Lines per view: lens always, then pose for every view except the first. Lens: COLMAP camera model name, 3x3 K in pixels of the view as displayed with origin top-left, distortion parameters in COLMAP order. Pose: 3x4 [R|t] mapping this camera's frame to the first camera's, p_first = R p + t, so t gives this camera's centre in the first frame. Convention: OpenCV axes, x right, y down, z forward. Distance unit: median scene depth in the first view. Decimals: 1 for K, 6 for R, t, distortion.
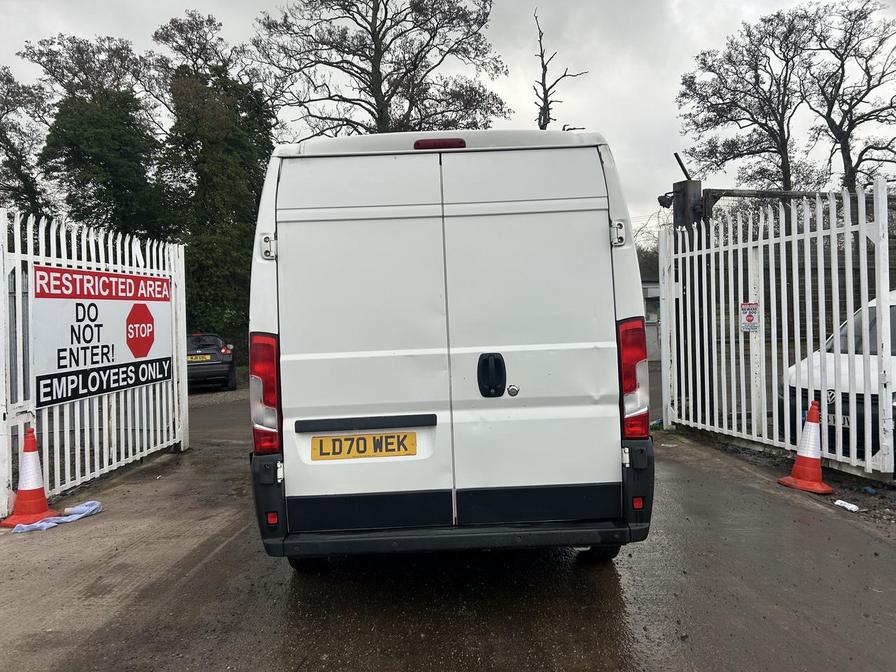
lens RADIAL K [[673.7, 0, 440.2], [0, 673.7, 324.4], [0, 0, 1]] dist [0.054573, -0.053531]
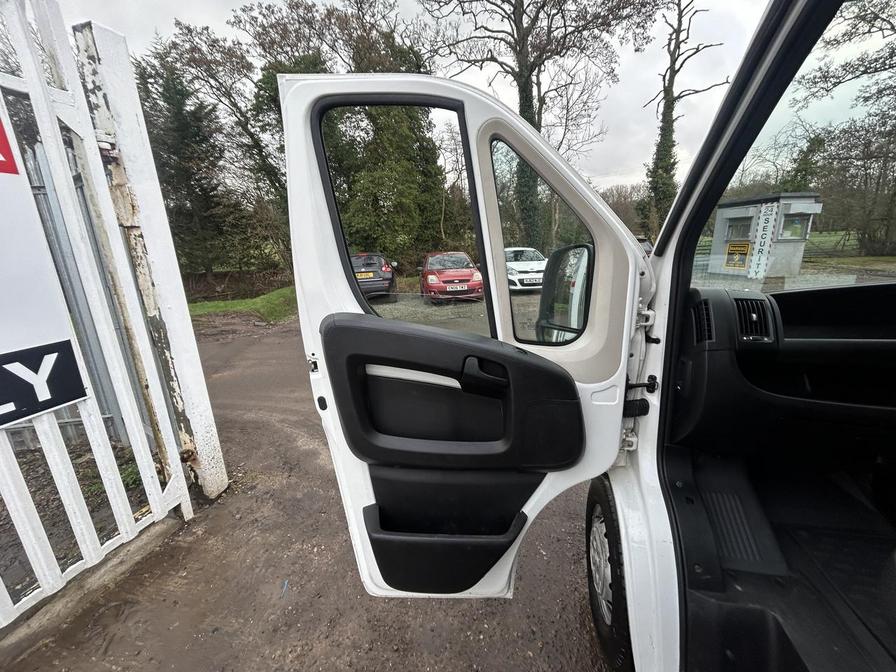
lens RADIAL K [[362.4, 0, 447.0], [0, 362.4, 336.3], [0, 0, 1]] dist [-0.002785, 0.000570]
pose [[0.975107, 0.044871, -0.217146, -0.056603], [0.009818, 0.969612, 0.244451, 0.000365], [0.221516, -0.240498, 0.945035, 0.303654]]
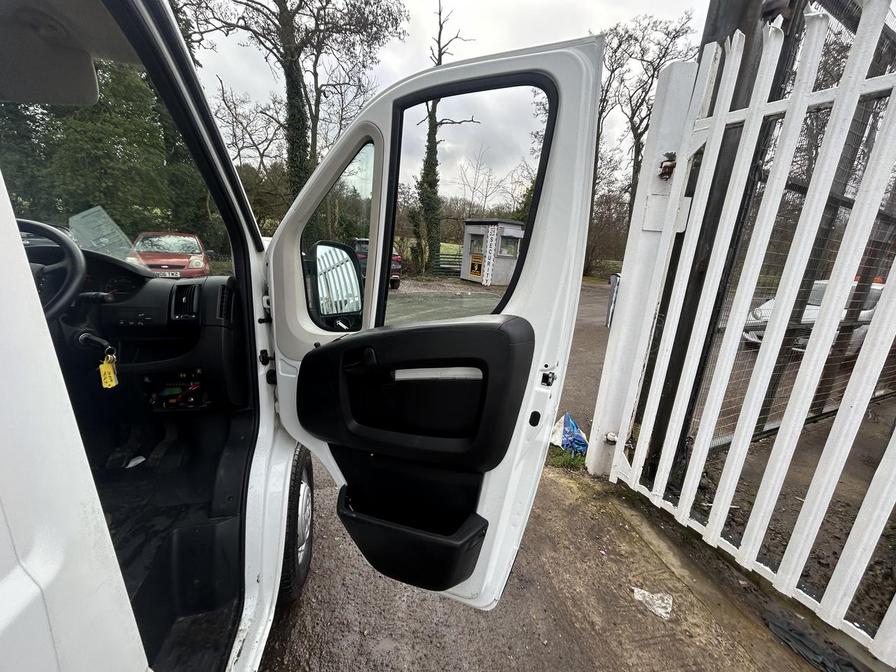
lens RADIAL K [[362.4, 0, 447.2], [0, 362.4, 335.0], [0, 0, 1]] dist [-0.002785, 0.000570]
pose [[0.973482, 0.048029, 0.223666, 0.054320], [-0.100802, 0.967736, 0.230923, -0.005044], [-0.205359, -0.247345, 0.946915, 0.296754]]
